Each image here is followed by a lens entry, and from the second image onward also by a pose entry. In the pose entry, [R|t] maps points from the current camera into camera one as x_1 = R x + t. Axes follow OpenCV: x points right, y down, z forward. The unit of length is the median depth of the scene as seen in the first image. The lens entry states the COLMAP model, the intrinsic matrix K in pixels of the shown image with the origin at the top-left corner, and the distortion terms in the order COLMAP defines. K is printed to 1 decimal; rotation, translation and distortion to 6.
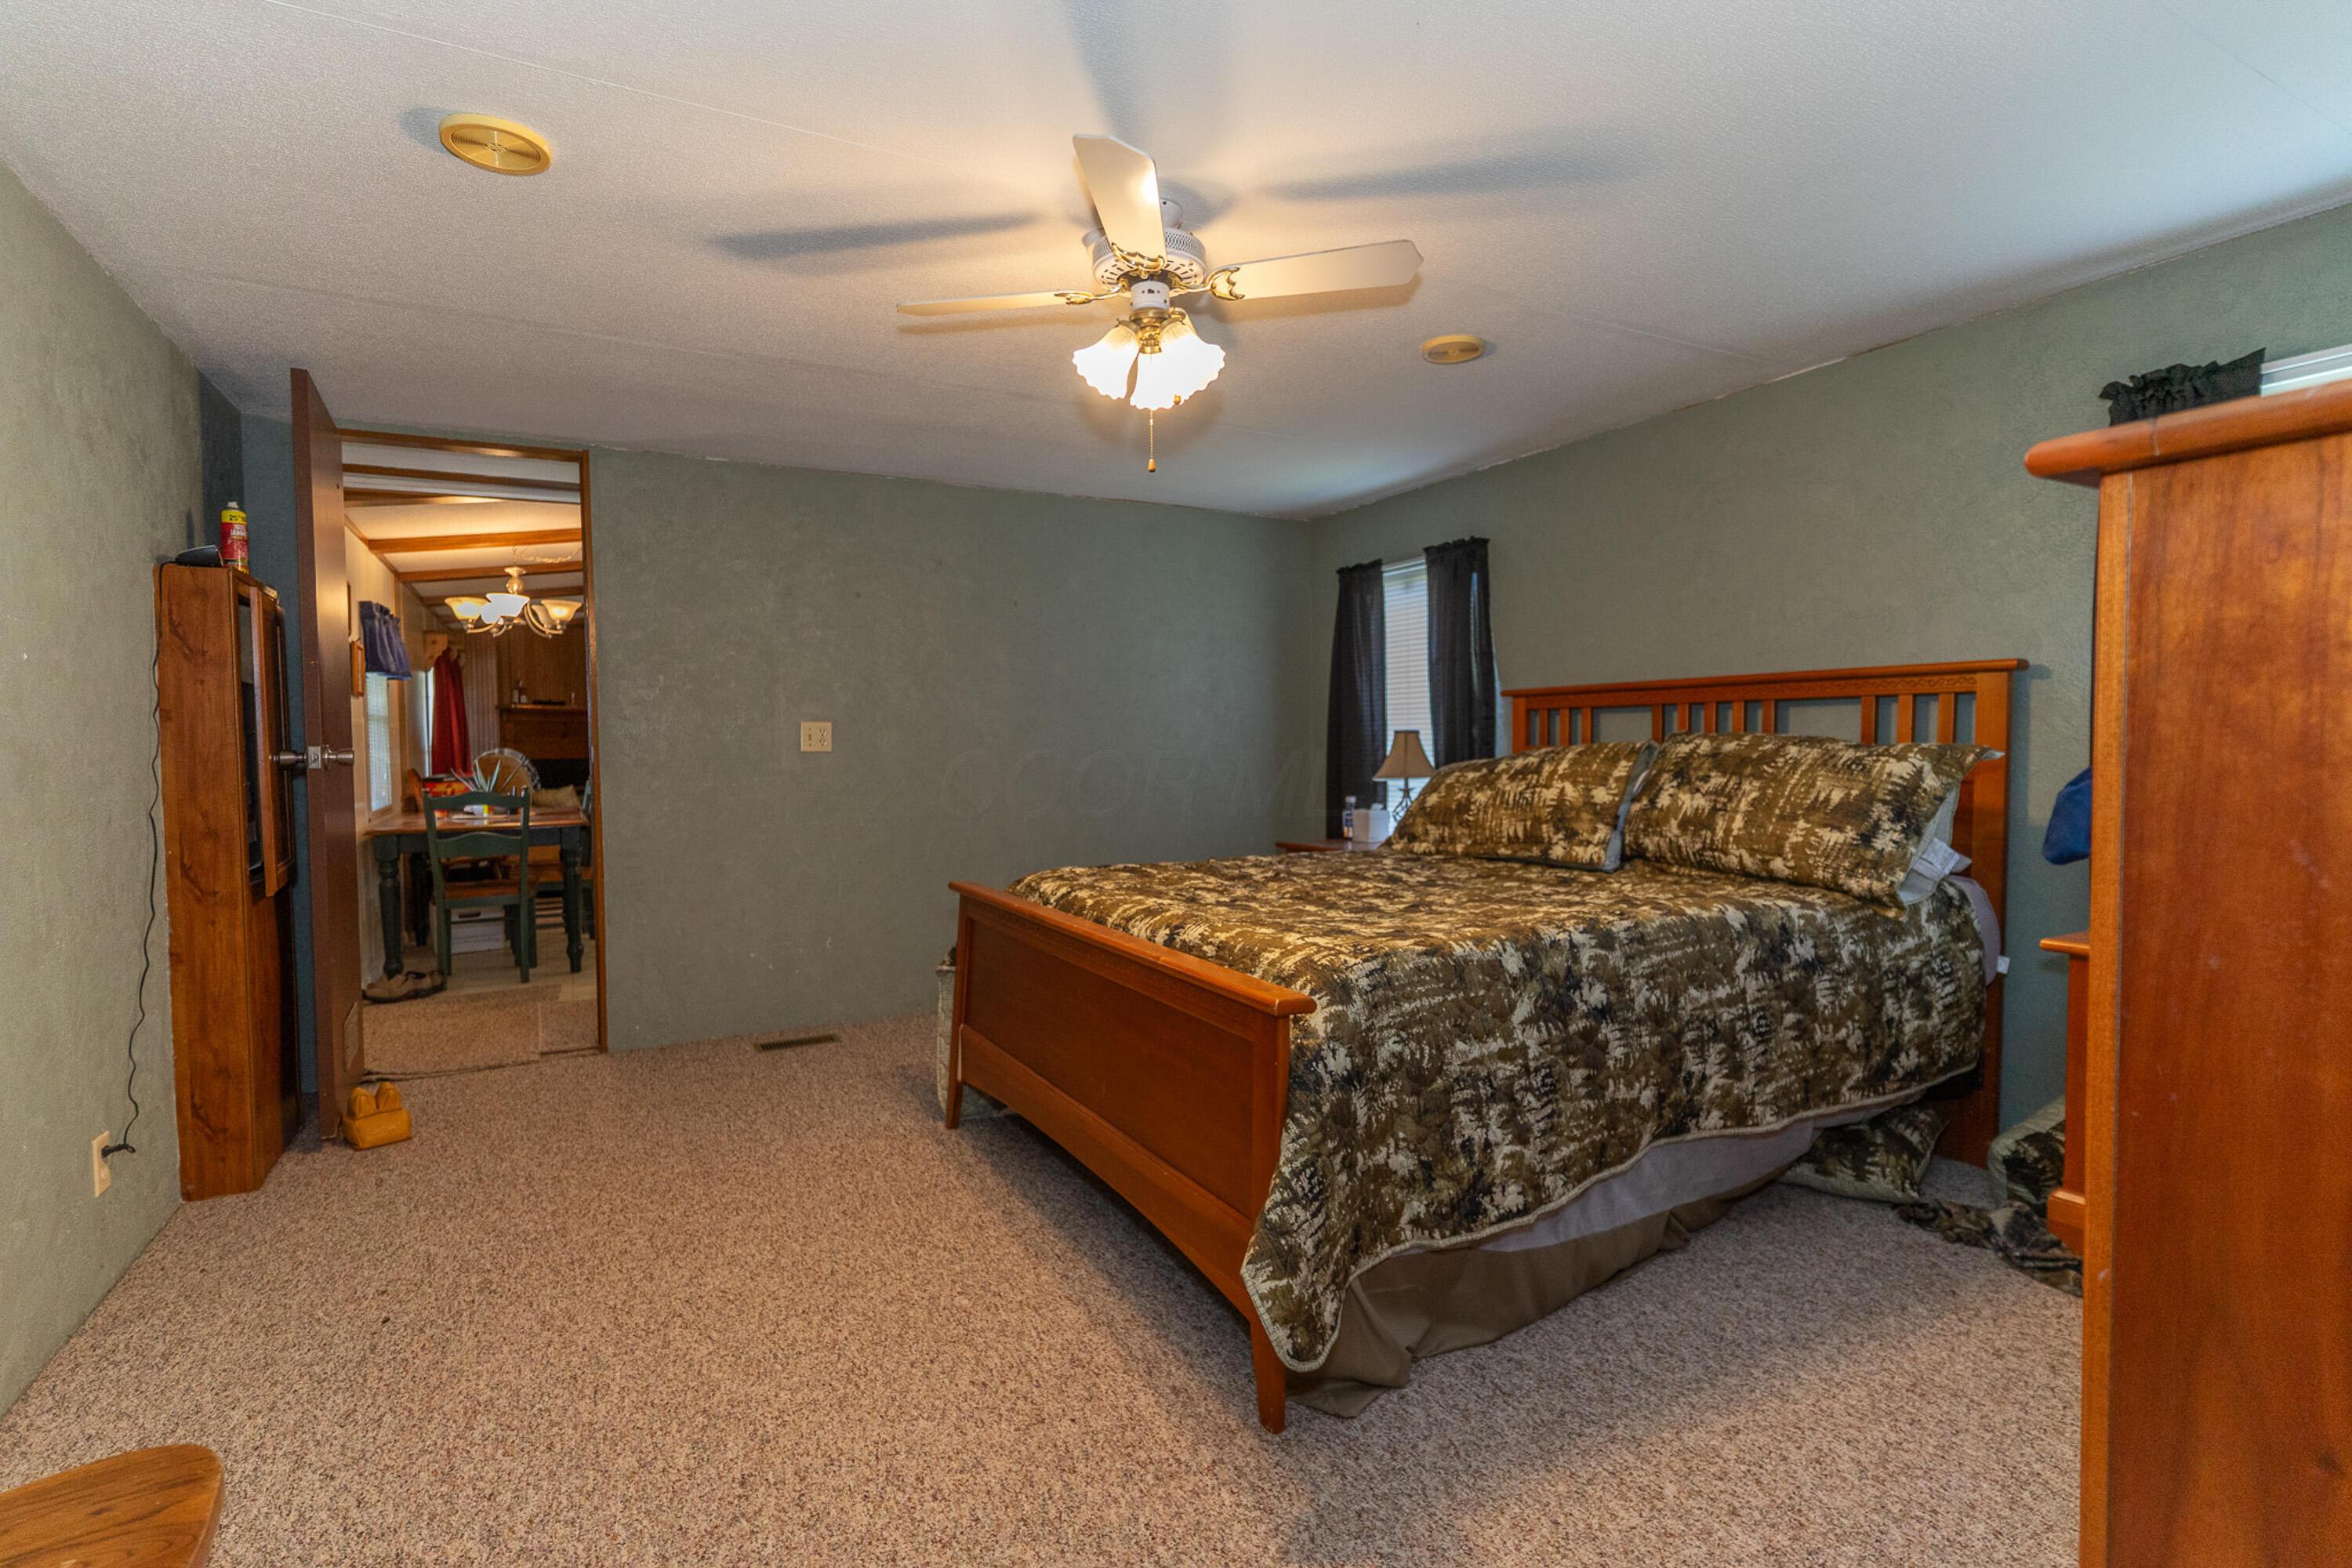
lens RADIAL K [[1099.9, 0, 1170.7], [0, 1099.9, 783.3], [0, 0, 1]] dist [-0.003884, 0.000440]
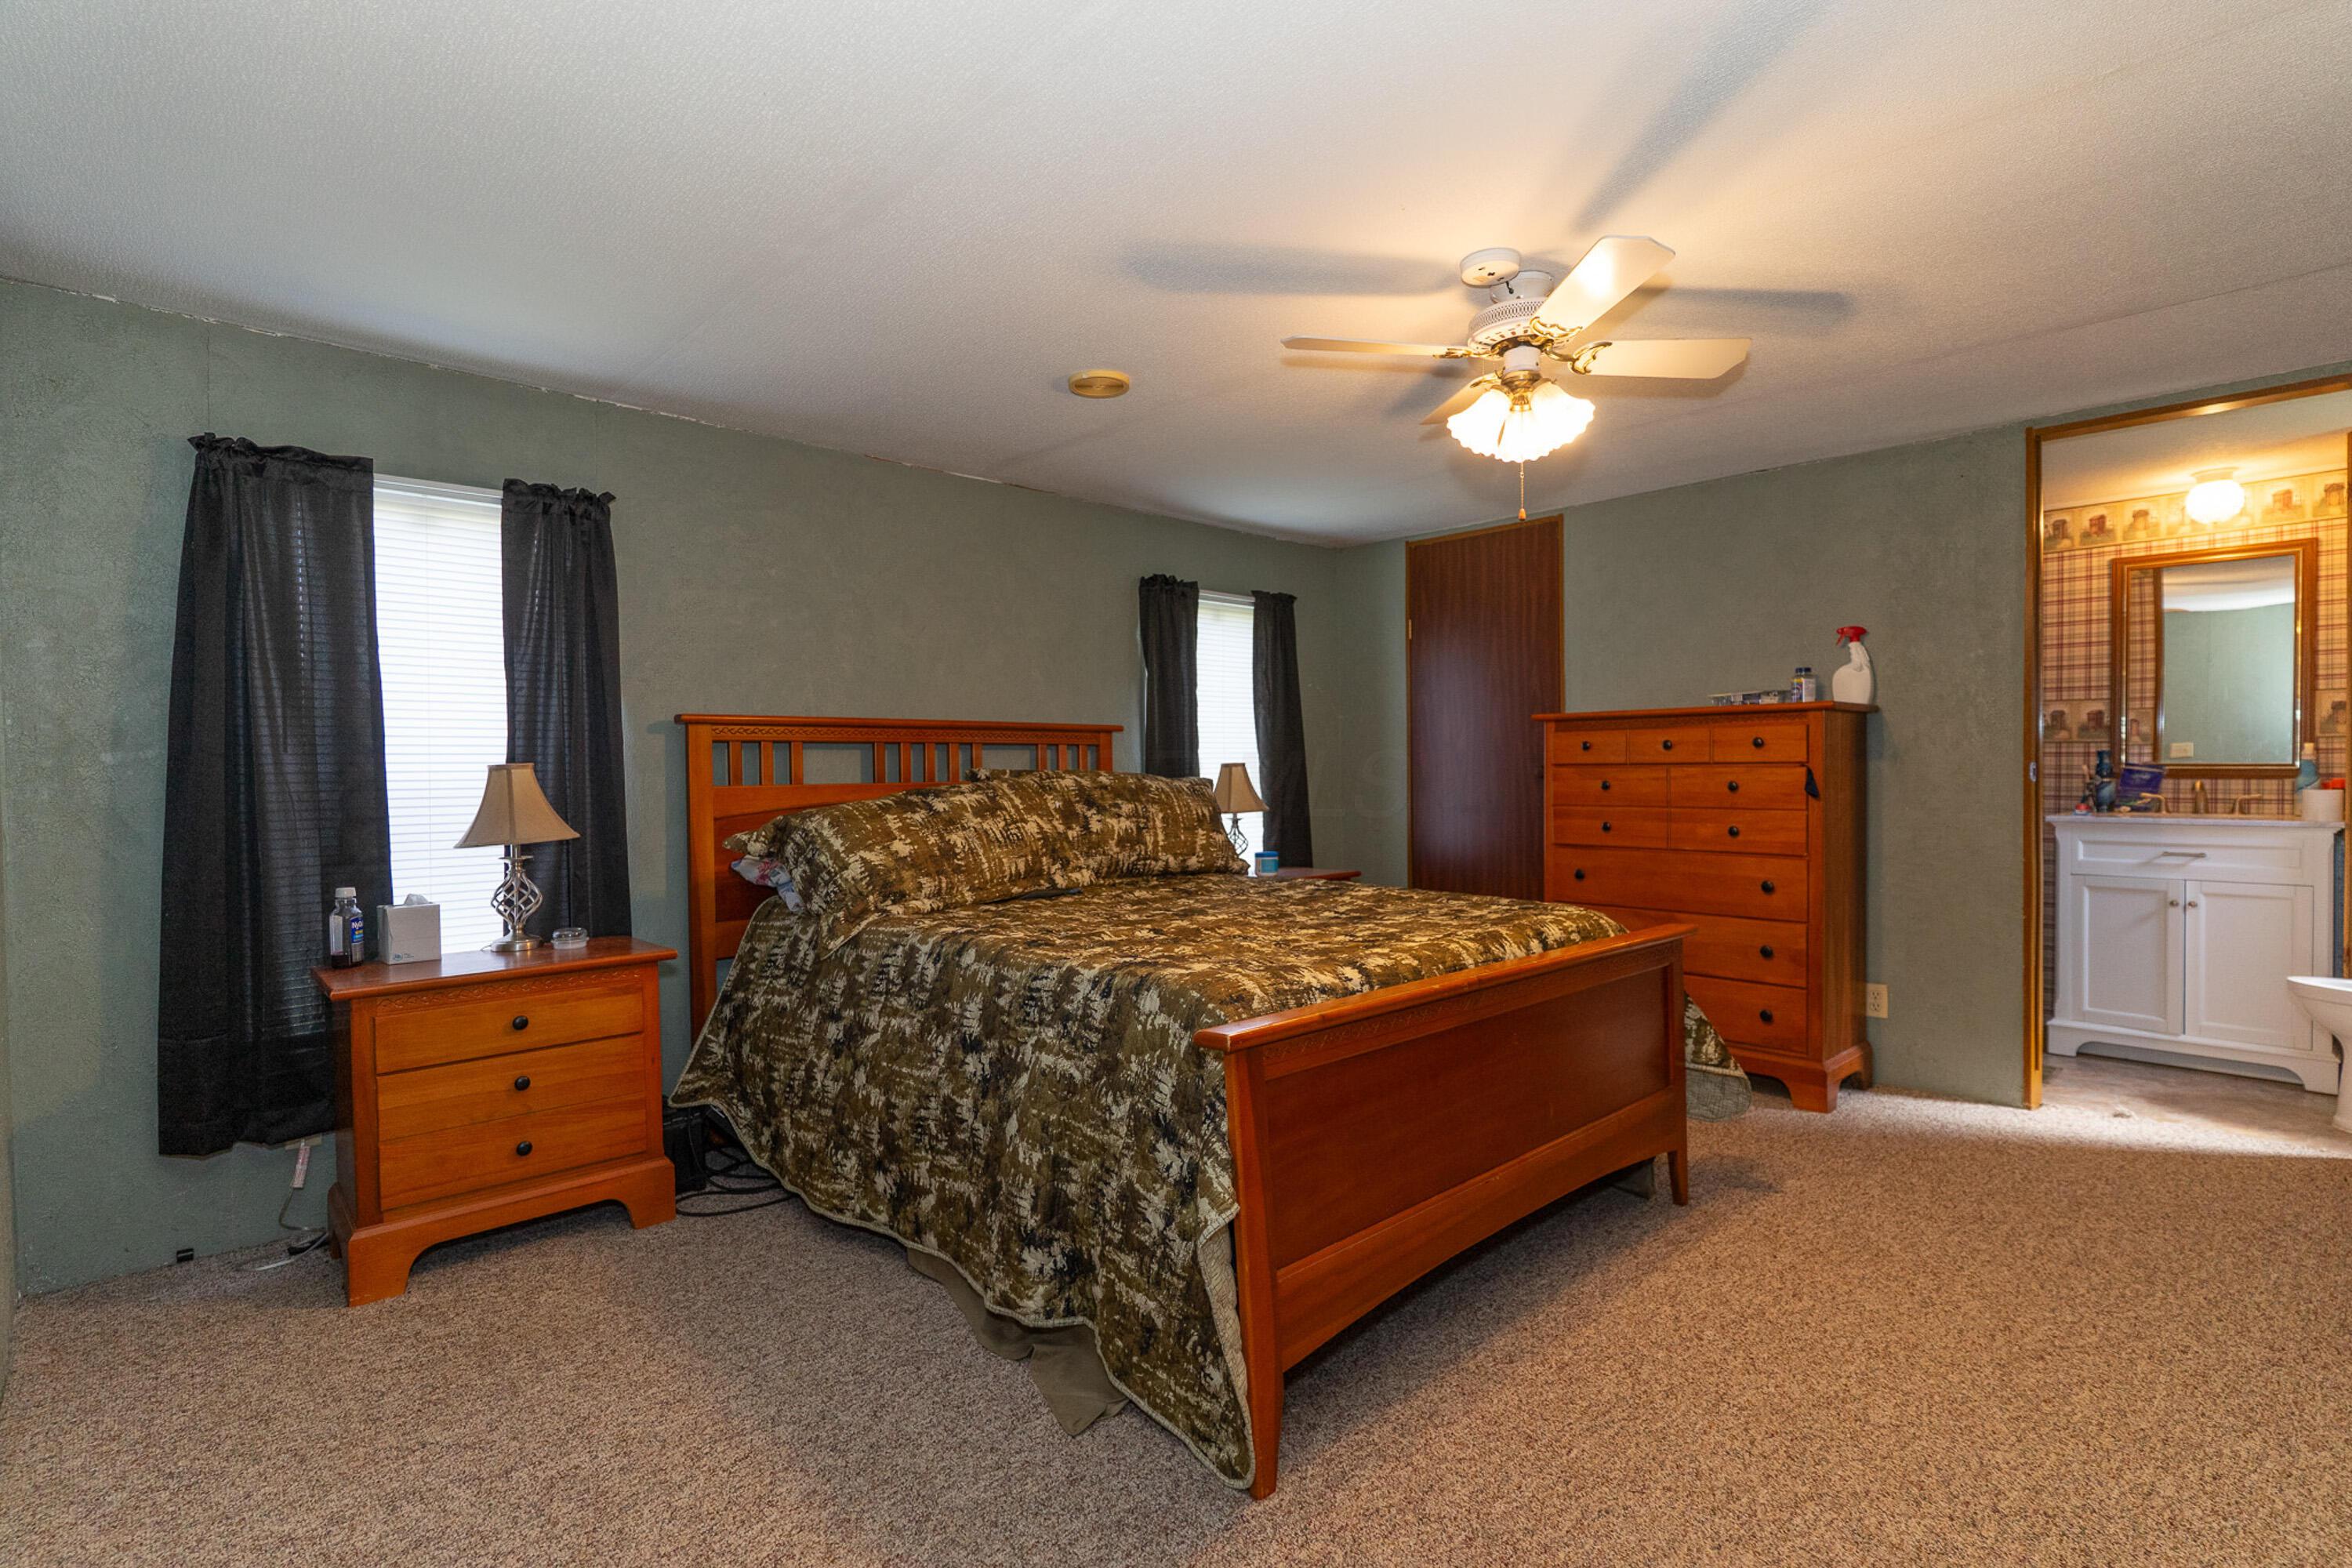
lens RADIAL K [[1099.9, 0, 1176.7], [0, 1099.9, 783.8], [0, 0, 1]] dist [-0.003884, 0.000440]
pose [[-0.242600, 0.001567, 0.970125, -0.763738], [0.048769, 0.998754, 0.010583, -0.039678], [-0.968900, 0.049879, -0.242375, 1.247371]]
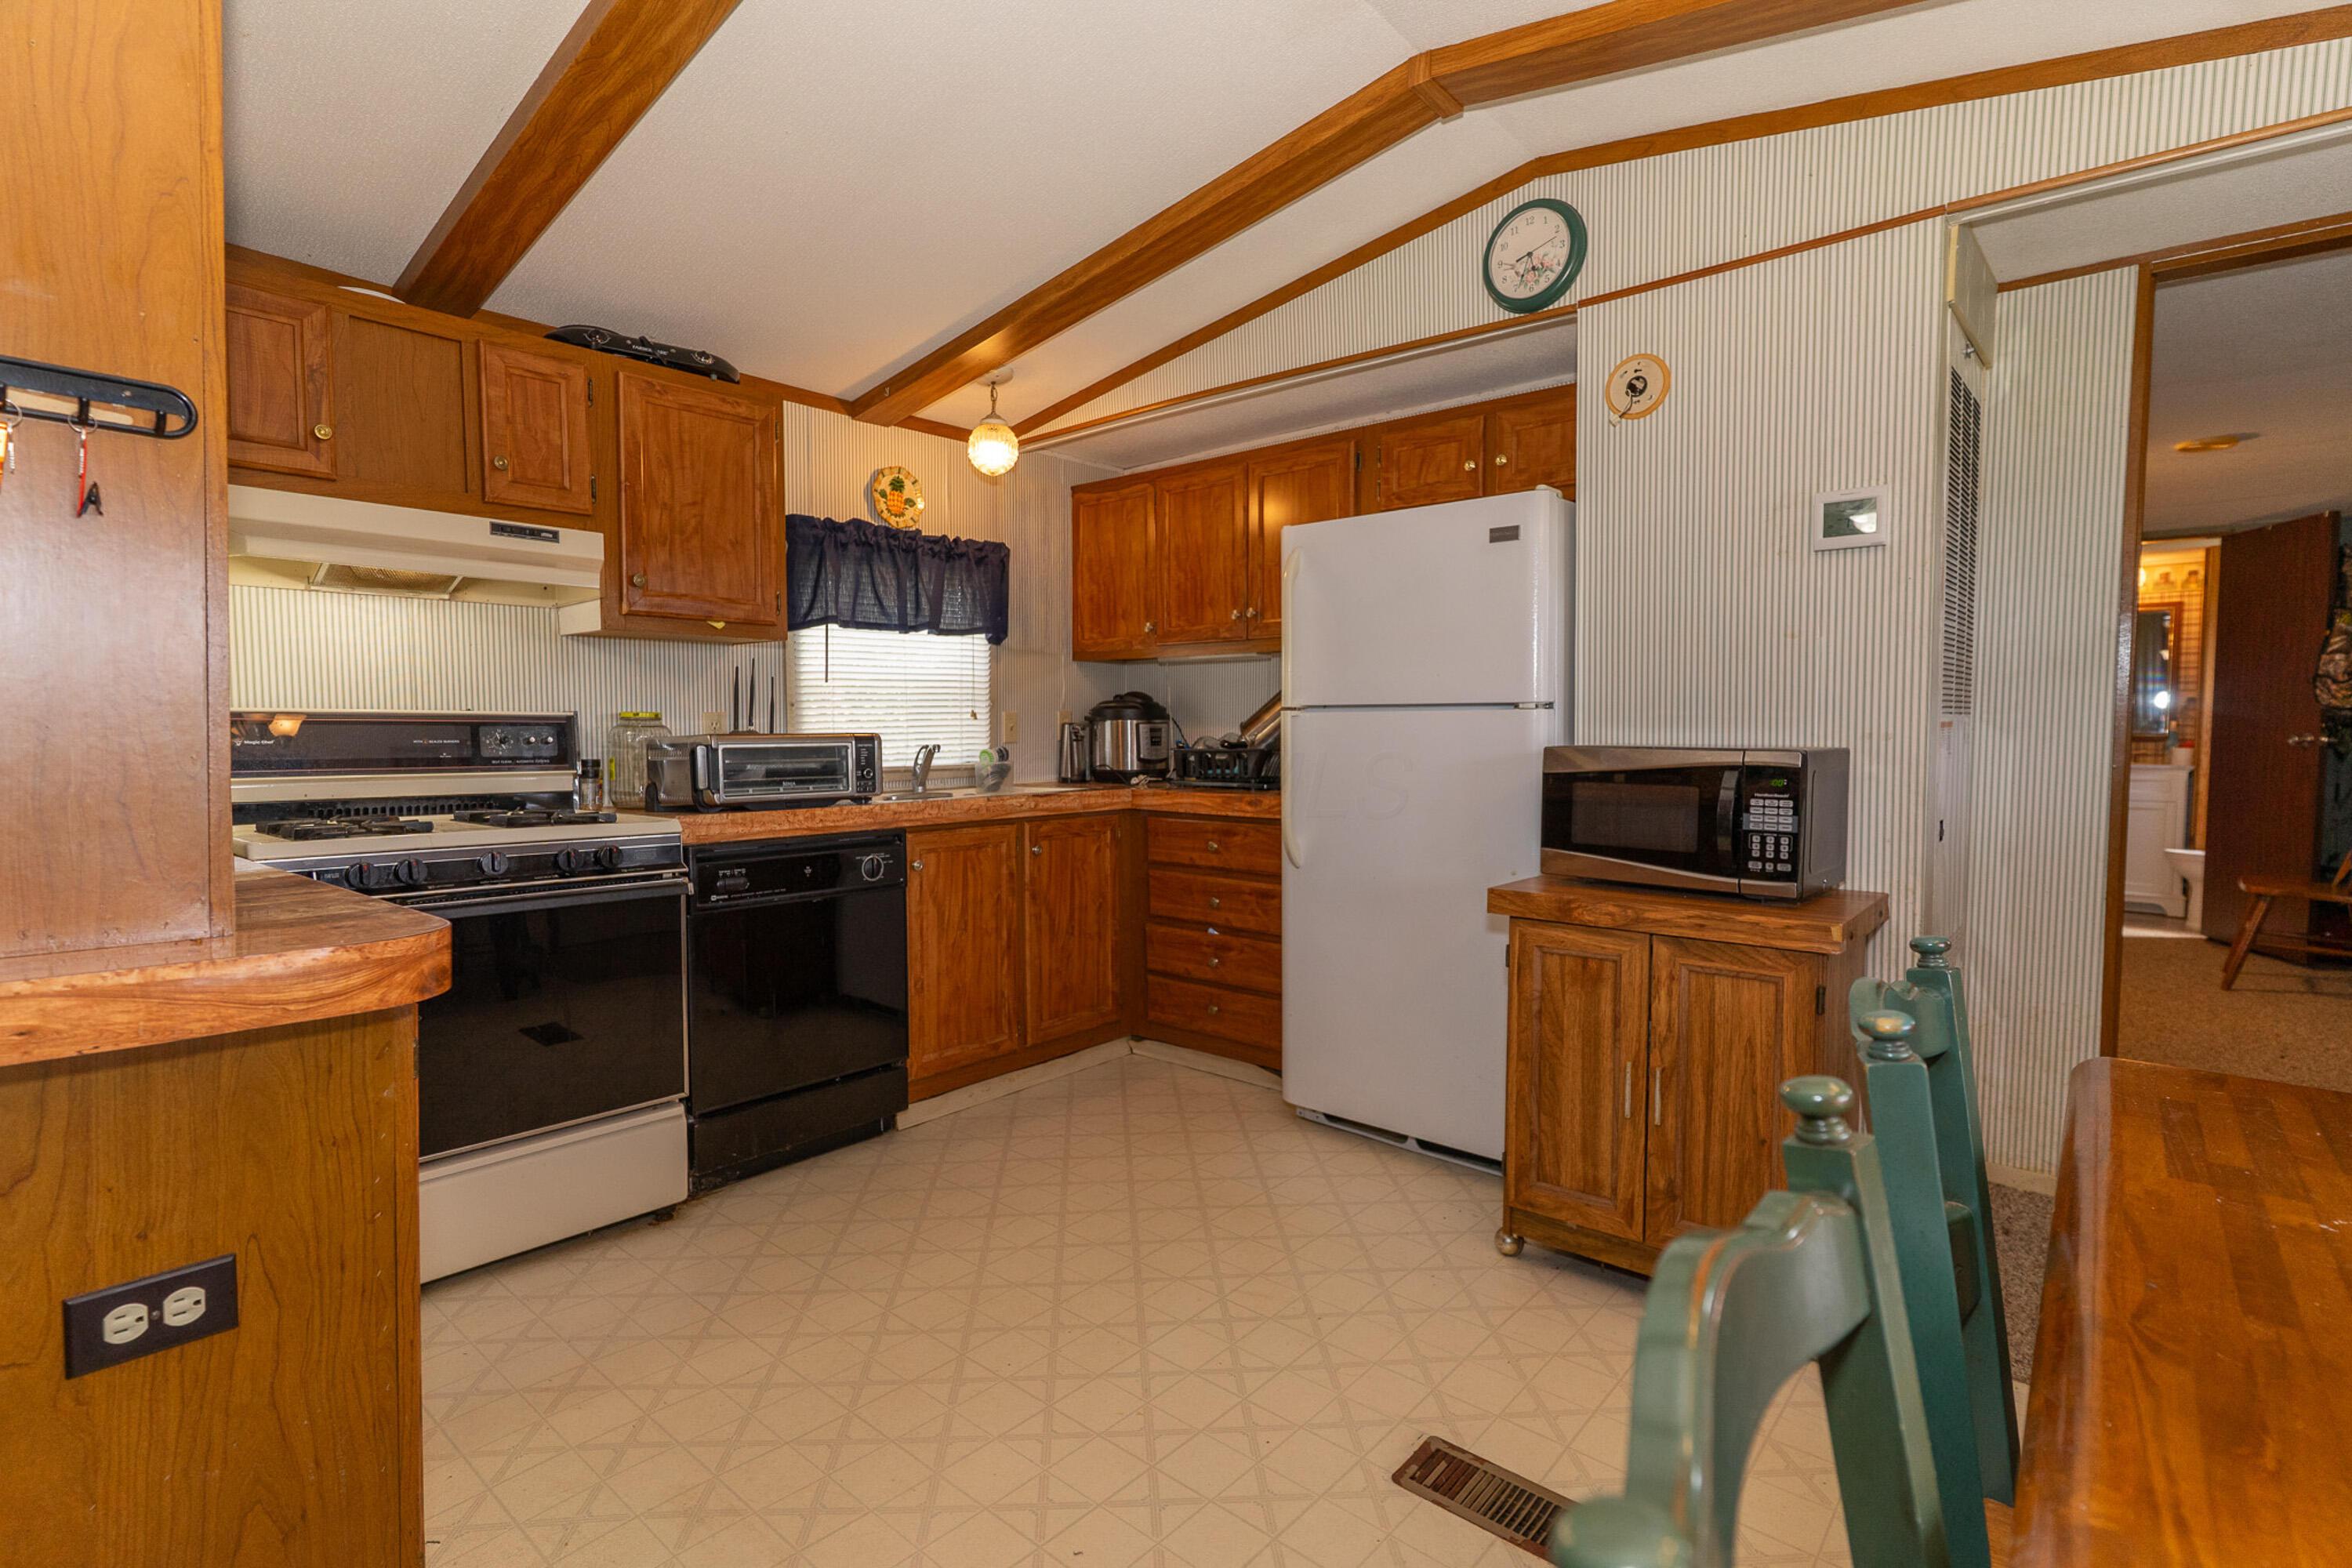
lens RADIAL K [[1099.9, 0, 1173.4], [0, 1099.9, 787.7], [0, 0, 1]] dist [-0.003884, 0.000440]
pose [[-0.340864, -0.036757, 0.939394, -0.966839], [0.038924, 0.997827, 0.053167, -0.053271], [-0.939306, 0.054687, -0.338693, 1.700572]]
